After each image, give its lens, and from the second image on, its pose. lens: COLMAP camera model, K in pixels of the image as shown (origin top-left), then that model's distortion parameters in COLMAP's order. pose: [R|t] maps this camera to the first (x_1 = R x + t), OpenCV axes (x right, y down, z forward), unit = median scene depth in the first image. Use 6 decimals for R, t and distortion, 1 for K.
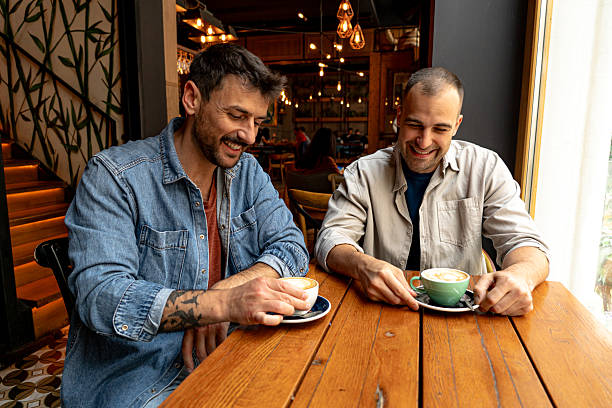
lens RADIAL K [[428.2, 0, 305.8], [0, 428.2, 204.0], [0, 0, 1]] dist [0.001398, -0.005557]
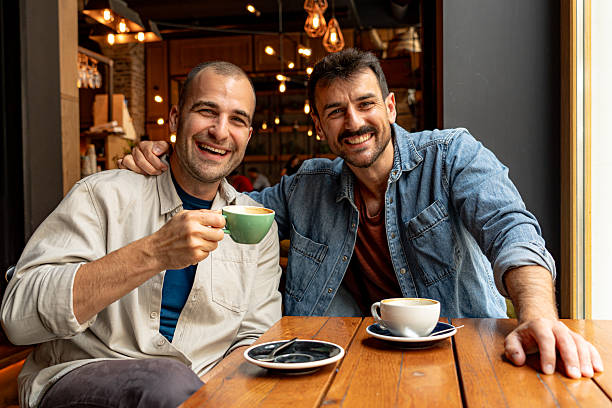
lens RADIAL K [[647.2, 0, 308.4], [0, 647.2, 204.5], [0, 0, 1]] dist [0.026174, 0.000000]
pose [[0.996267, -0.019143, 0.084179, -0.023442], [0.030105, 0.990930, -0.130960, 0.040453], [-0.080908, 0.133005, 0.987807, -0.041185]]
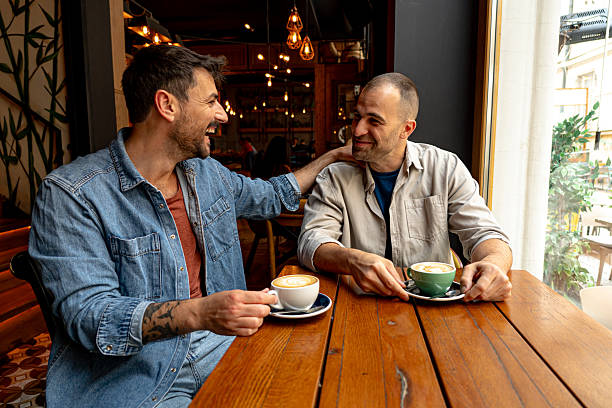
lens RADIAL K [[428.2, 0, 305.8], [0, 428.2, 204.4], [0, 0, 1]] dist [0.001398, -0.005557]
pose [[0.990423, -0.027033, 0.135396, -0.039516], [0.030349, 0.999286, -0.022487, 0.008106], [-0.134691, 0.026381, 0.990536, -0.006403]]
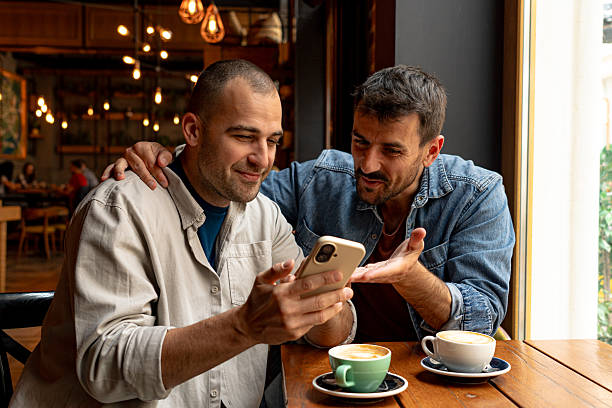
lens RADIAL K [[741.1, 0, 307.1], [0, 741.1, 213.0], [0, 0, 1]] dist [0.043486, 0.000000]
pose [[0.941439, -0.008499, 0.337076, -0.159737], [0.046503, 0.993402, -0.104836, 0.021173], [-0.333961, 0.114372, 0.935622, -0.077797]]
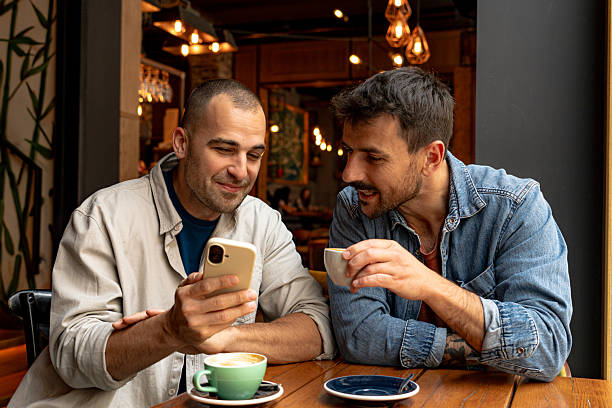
lens RADIAL K [[746.9, 0, 305.2], [0, 746.9, 204.1], [0, 0, 1]] dist [0.023153, 0.000000]
pose [[0.996188, 0.010473, -0.086602, 0.066214], [-0.024081, 0.987206, -0.157619, 0.034718], [0.083843, 0.159104, 0.983695, -0.106313]]
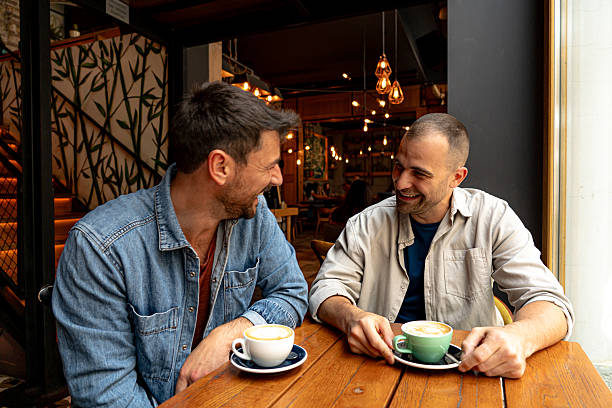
lens RADIAL K [[428.2, 0, 304.4], [0, 428.2, 204.7], [0, 0, 1]] dist [0.001398, -0.005557]
pose [[0.990426, -0.005104, -0.137950, 0.055822], [-0.012294, 0.992084, -0.124973, 0.005518], [0.137496, 0.125472, 0.982523, 0.003860]]
